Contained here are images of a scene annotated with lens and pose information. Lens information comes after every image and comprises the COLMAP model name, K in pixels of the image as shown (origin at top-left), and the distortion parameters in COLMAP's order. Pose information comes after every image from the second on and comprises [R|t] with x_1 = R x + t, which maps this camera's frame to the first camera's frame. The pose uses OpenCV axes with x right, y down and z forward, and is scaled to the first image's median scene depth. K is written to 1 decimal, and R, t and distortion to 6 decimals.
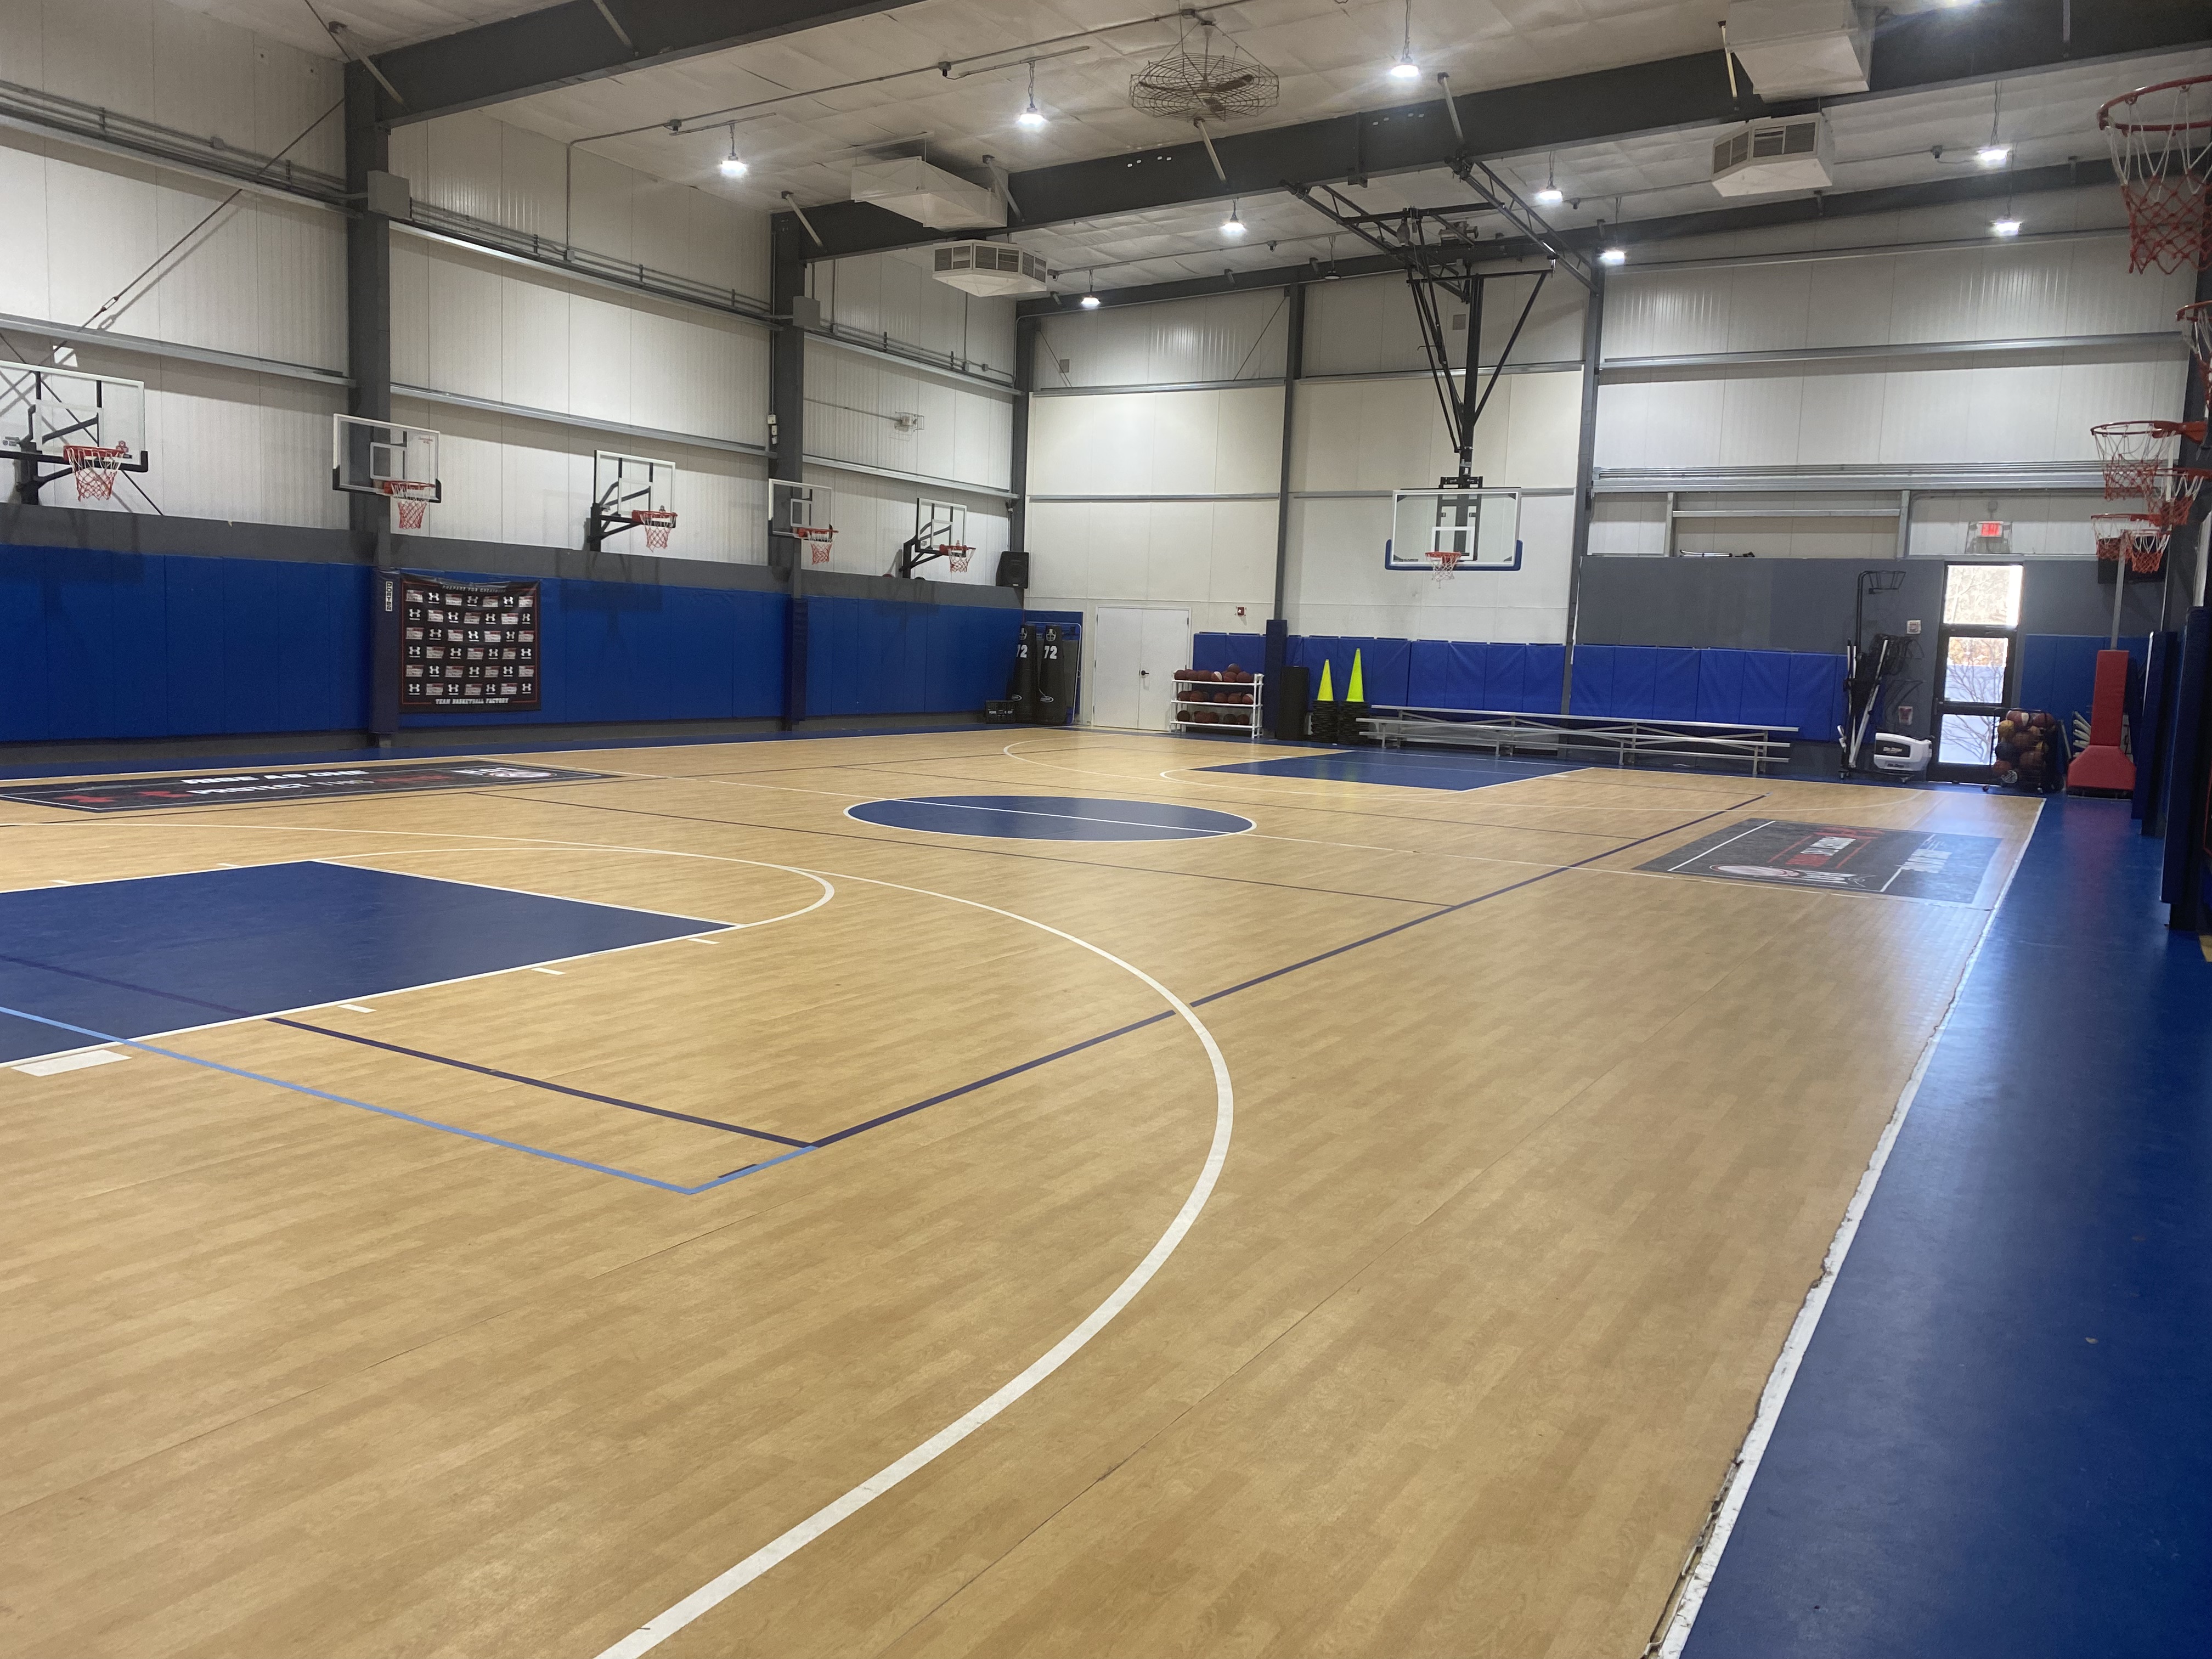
lens RADIAL K [[1684.5, 0, 1104.8], [0, 1684.5, 835.6], [0, 0, 1]] dist [0.038998, -0.042864]
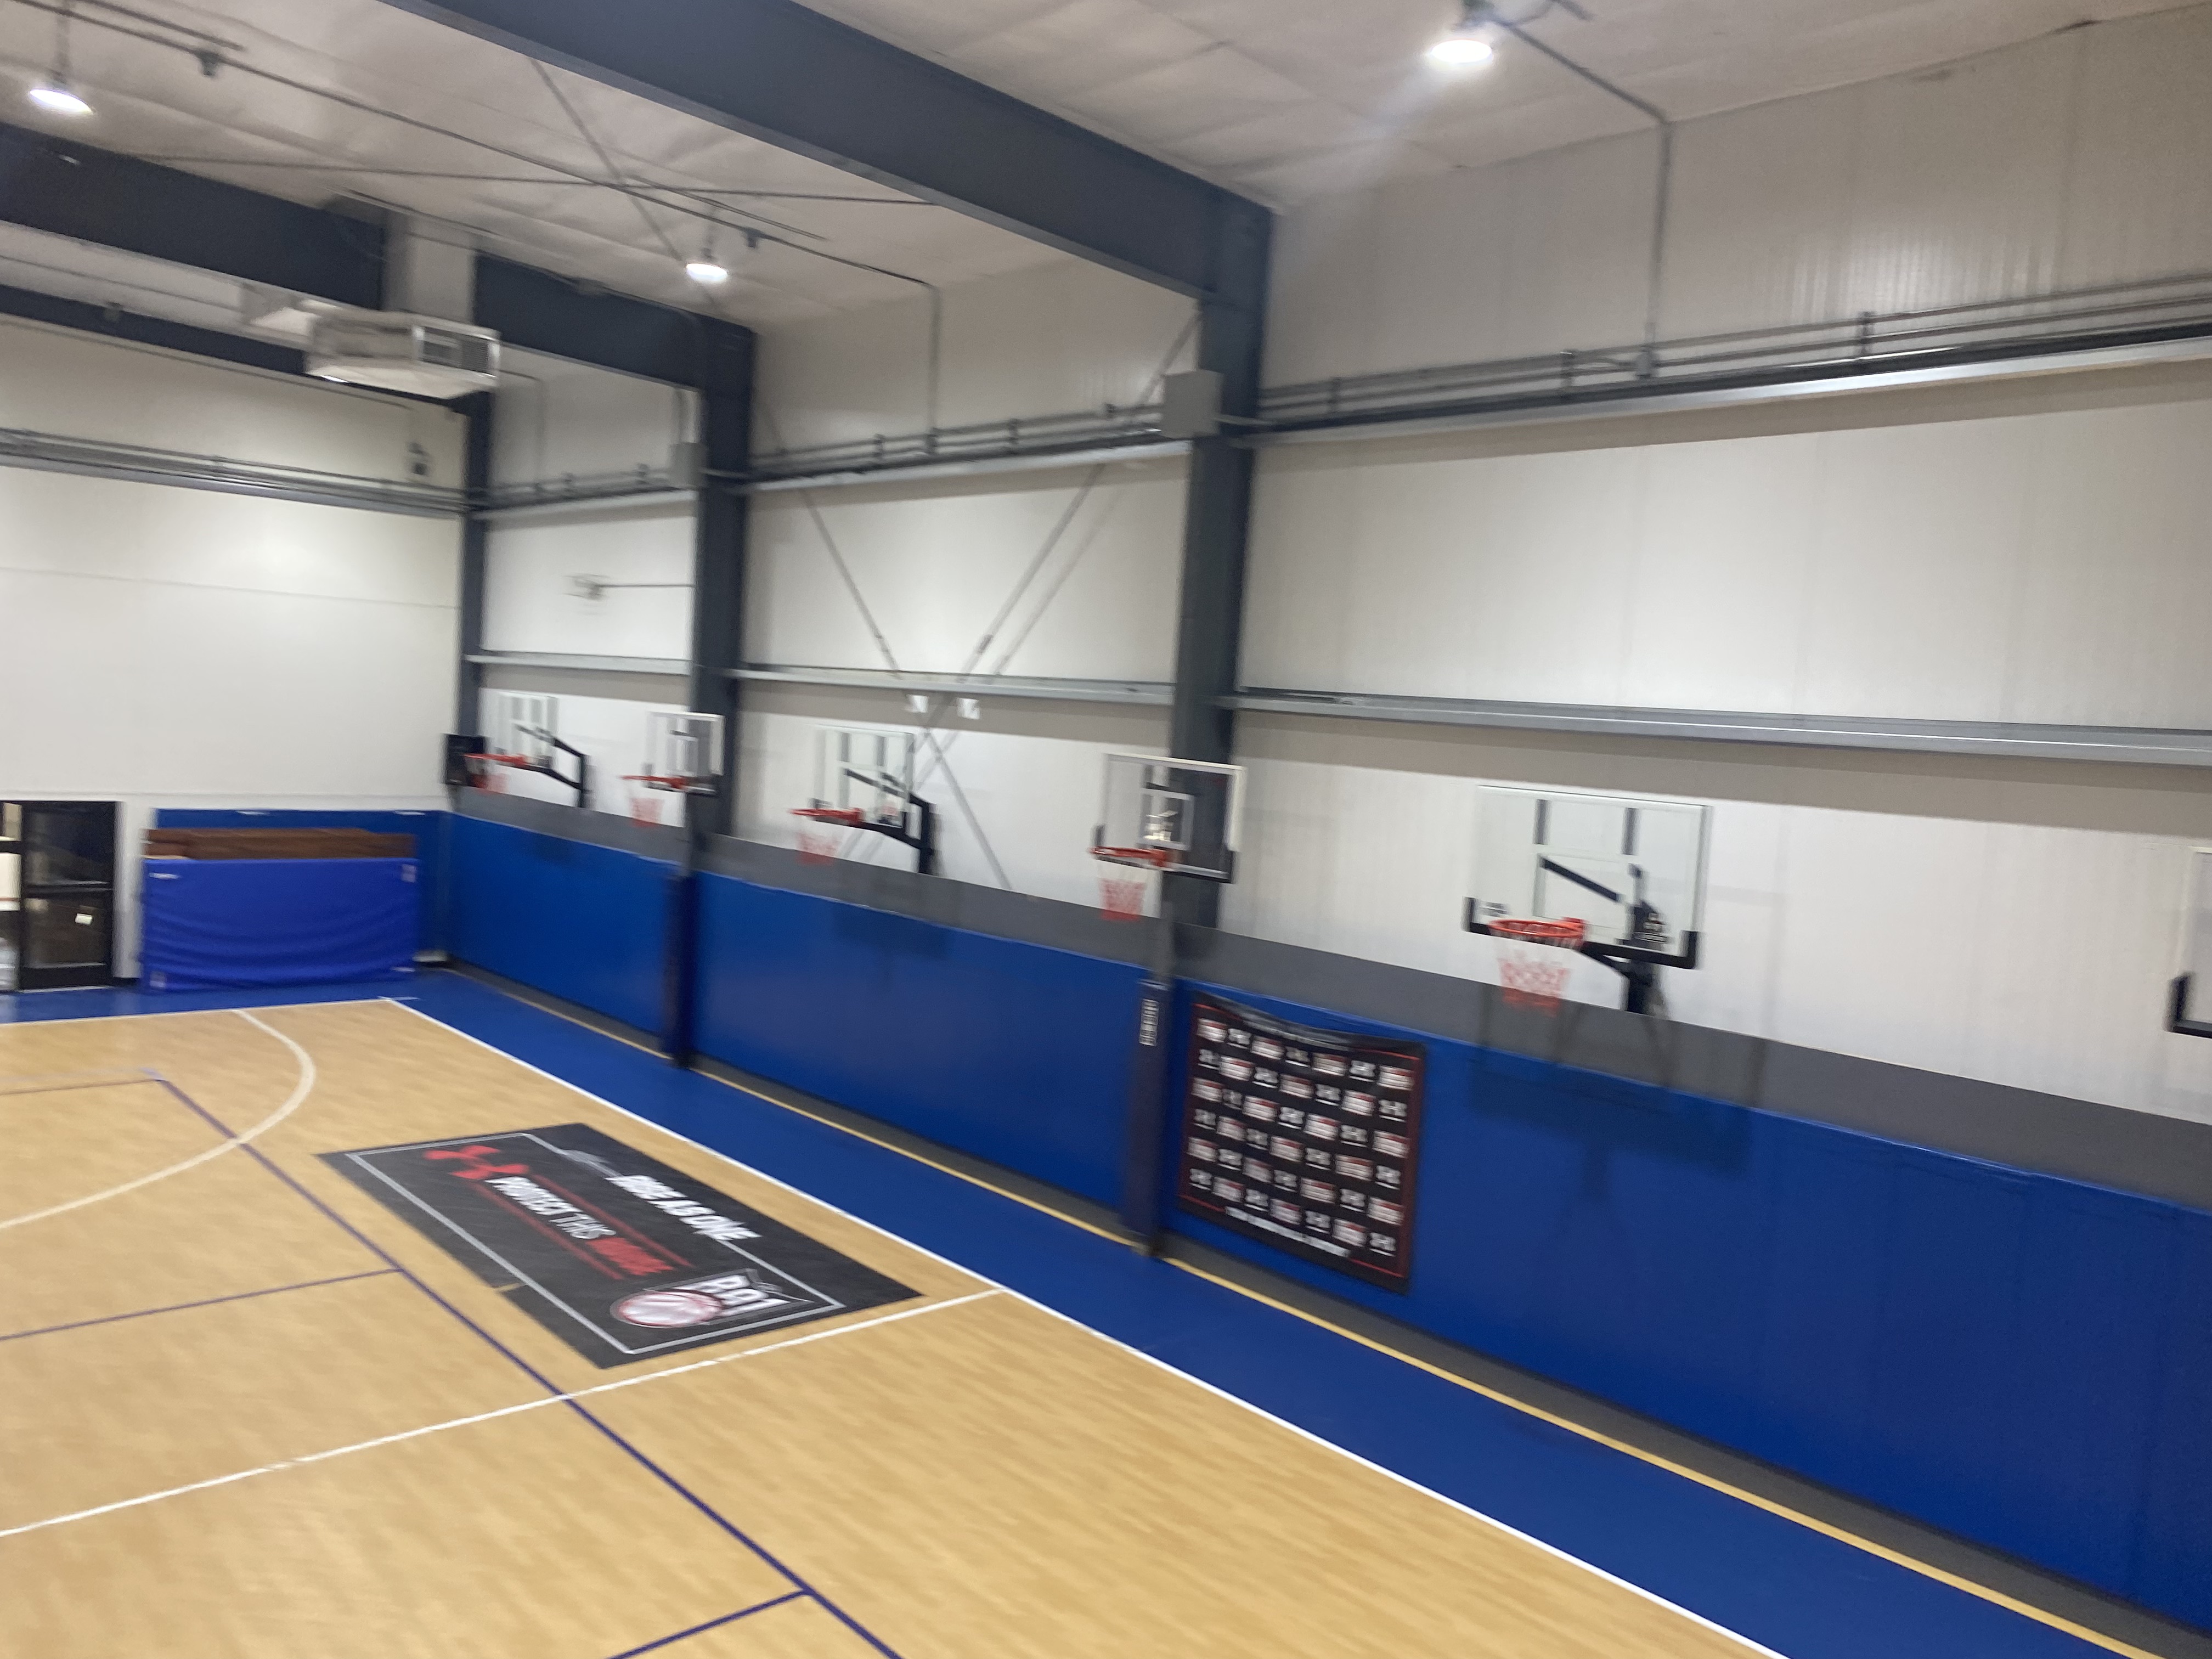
lens RADIAL K [[1684.5, 0, 1119.1], [0, 1684.5, 841.9], [0, 0, 1]] dist [0.038998, -0.042864]
pose [[-0.291123, 0.018701, -0.956503, 0.148156], [-0.184776, 0.979884, 0.075396, -0.202446], [0.938672, 0.198688, -0.281811, 0.920924]]
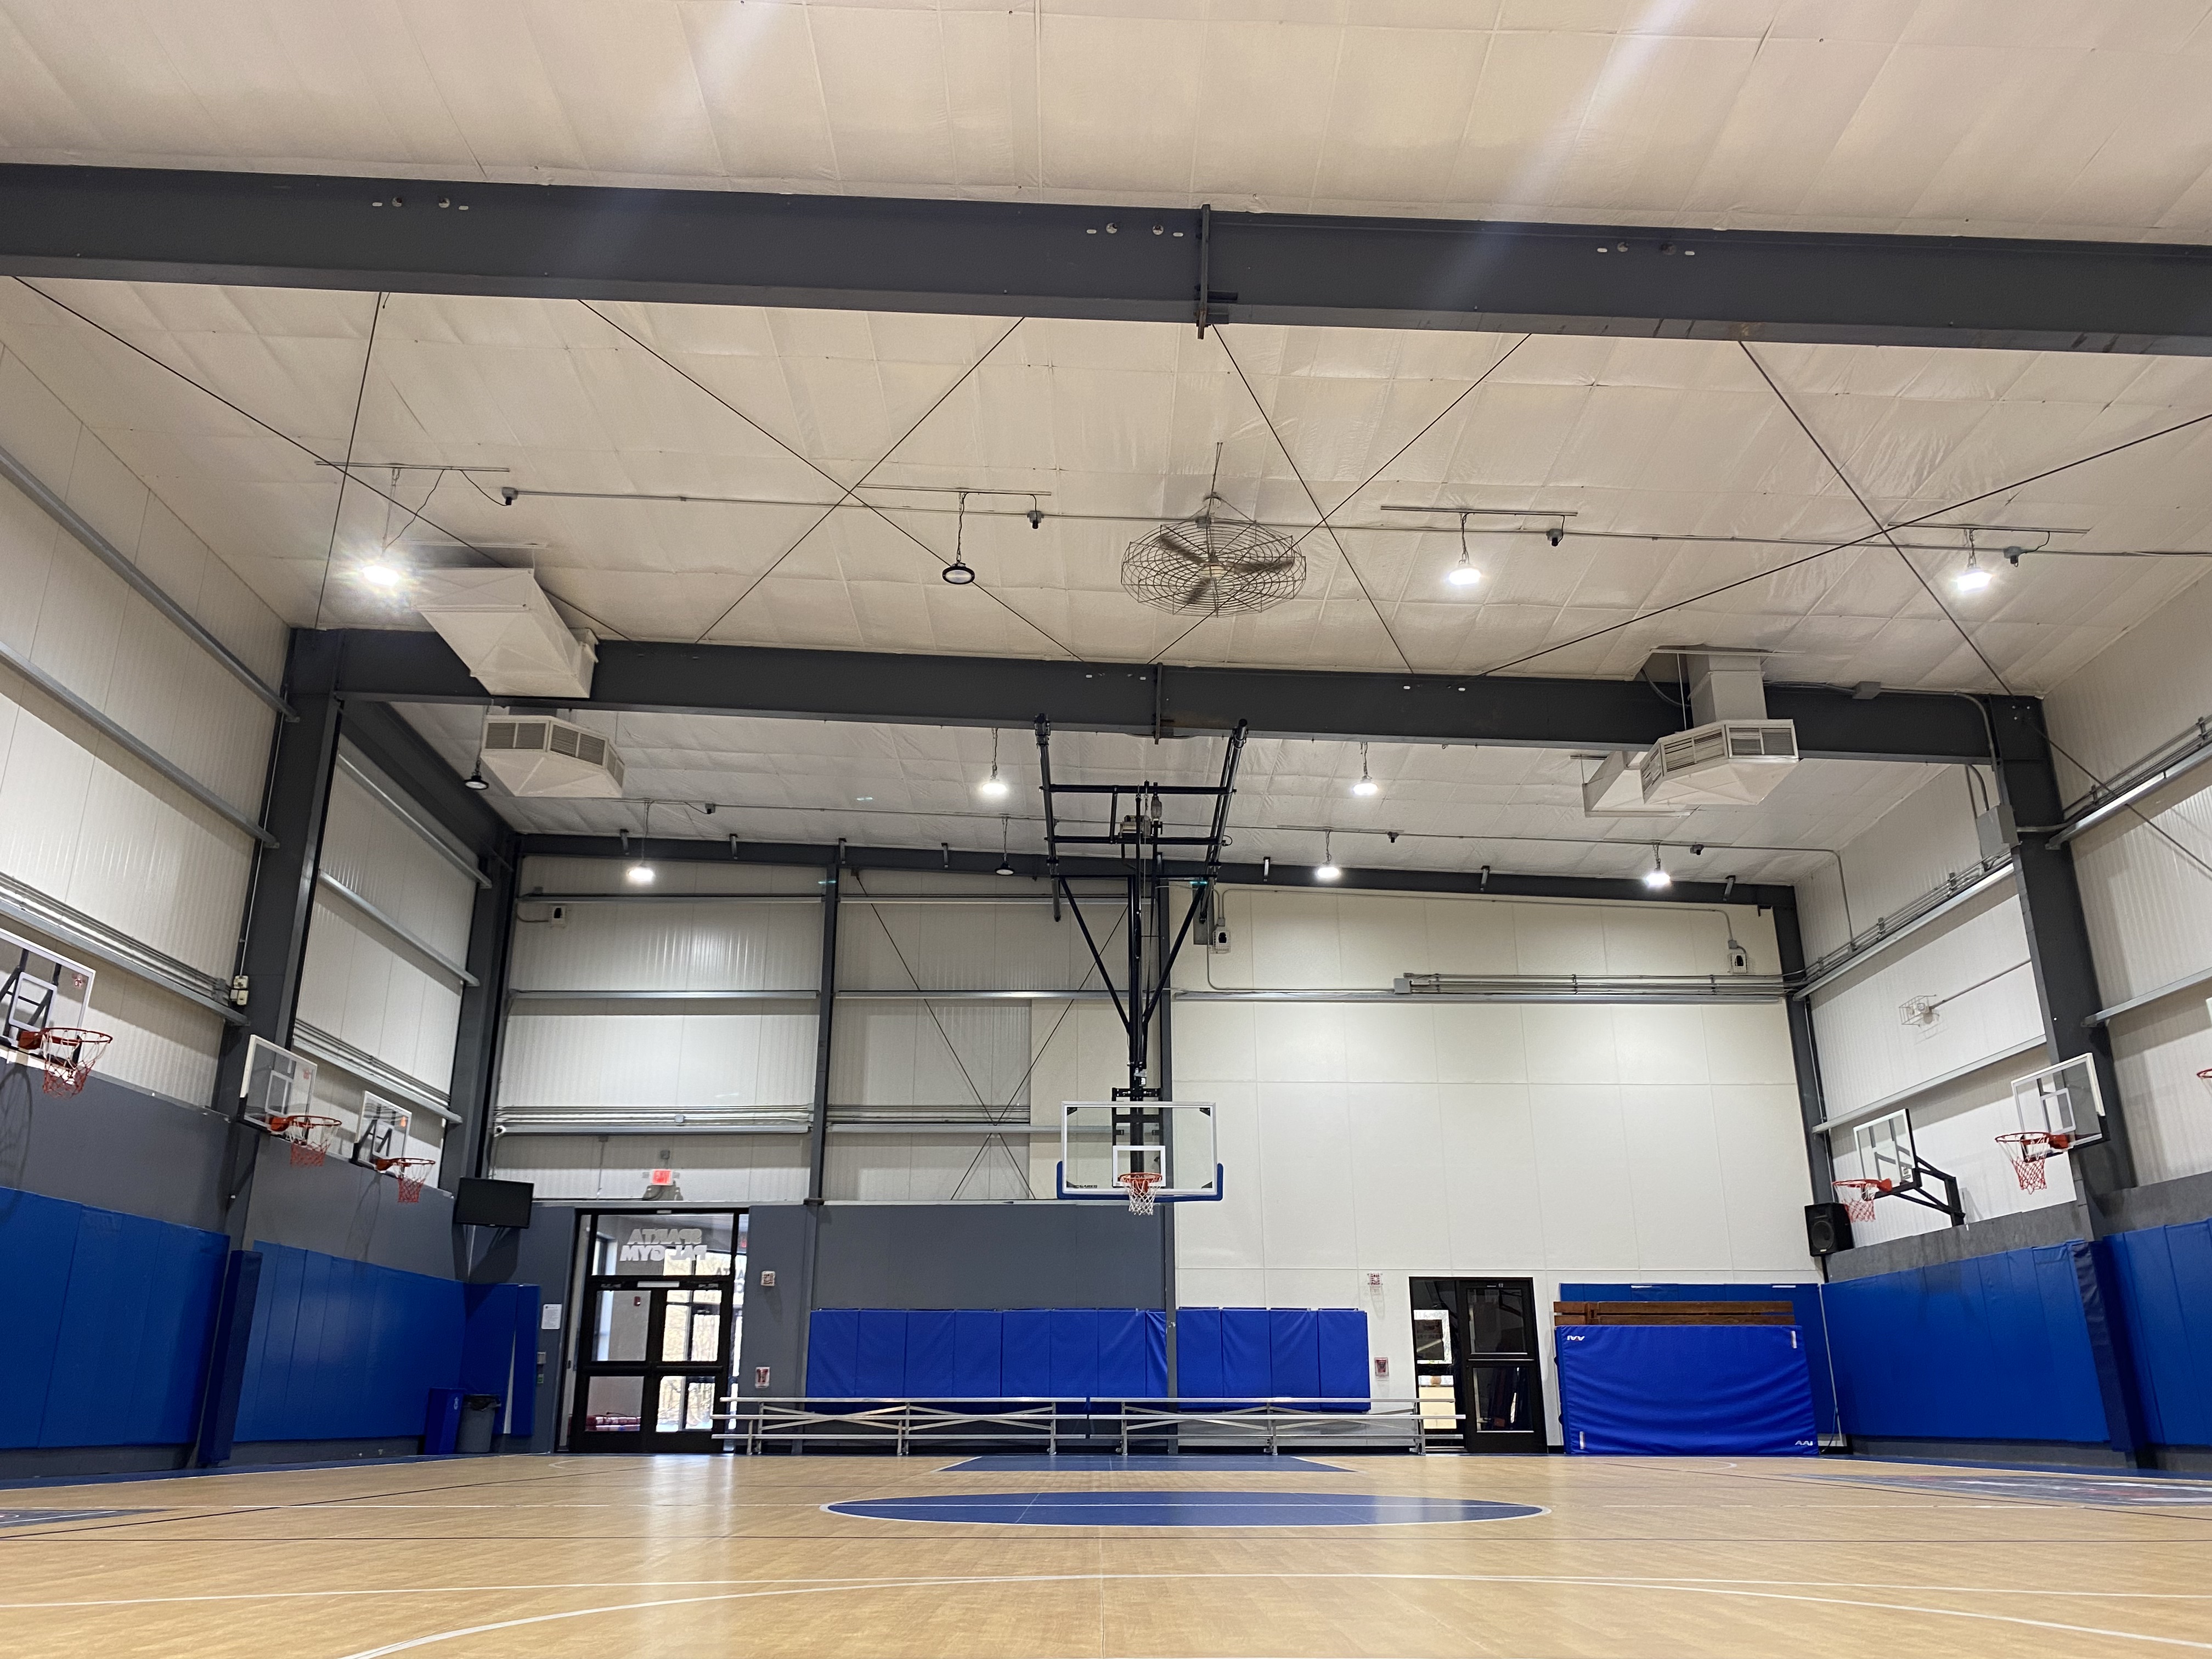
lens RADIAL K [[1684.5, 0, 1091.0], [0, 1684.5, 831.2], [0, 0, 1]] dist [0.038998, -0.042864]
pose [[-0.862725, -0.200072, -0.464411, 0.192087], [-0.089998, 0.964488, -0.248322, -0.055376], [0.497601, -0.172438, -0.850093, 0.944239]]
